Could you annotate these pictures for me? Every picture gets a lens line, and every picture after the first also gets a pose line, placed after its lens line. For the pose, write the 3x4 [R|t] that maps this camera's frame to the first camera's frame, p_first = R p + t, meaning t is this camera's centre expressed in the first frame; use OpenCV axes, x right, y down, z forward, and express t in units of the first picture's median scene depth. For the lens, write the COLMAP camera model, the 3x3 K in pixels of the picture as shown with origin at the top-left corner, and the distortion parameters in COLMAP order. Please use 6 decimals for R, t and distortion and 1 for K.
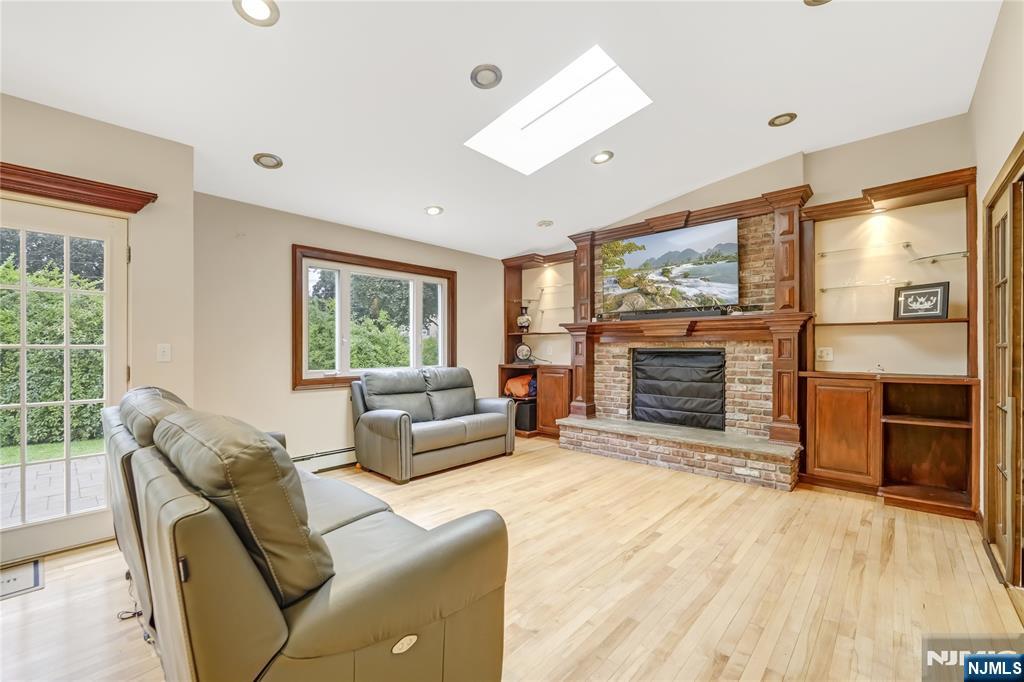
lens RADIAL K [[420.0, 0, 522.4], [0, 420.0, 345.2], [0, 0, 1]] dist [-0.021178, 0.000195]
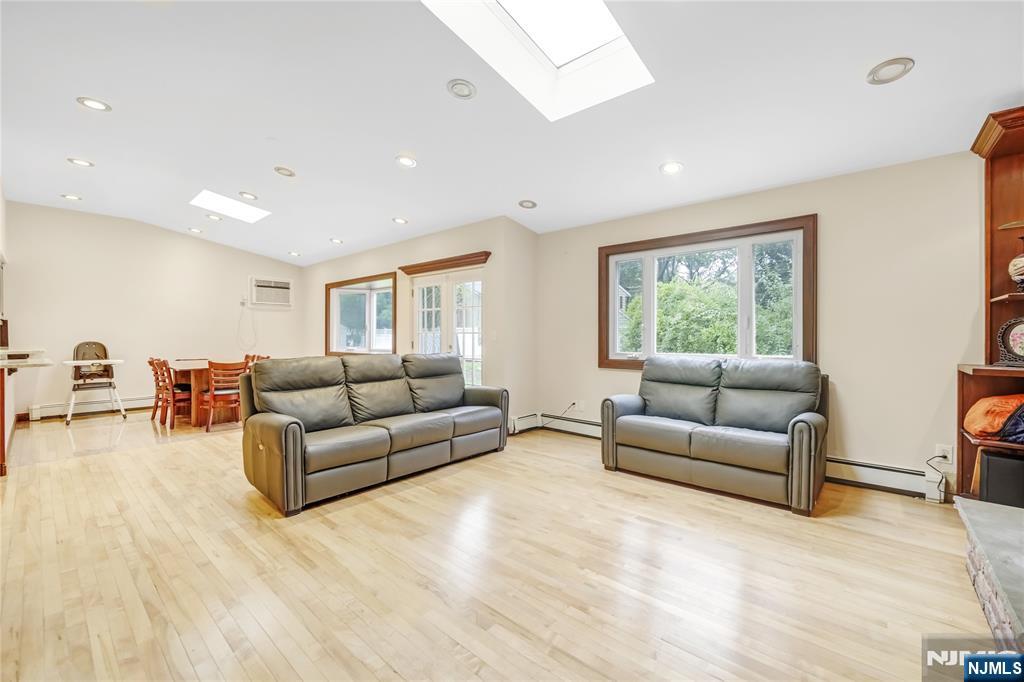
lens RADIAL K [[420.0, 0, 518.4], [0, 420.0, 336.2], [0, 0, 1]] dist [-0.021178, 0.000195]
pose [[0.009539, 0.005952, -0.999937, 0.497095], [0.012399, 0.999905, 0.006070, 0.004363], [0.999878, -0.012456, 0.009464, 0.546904]]
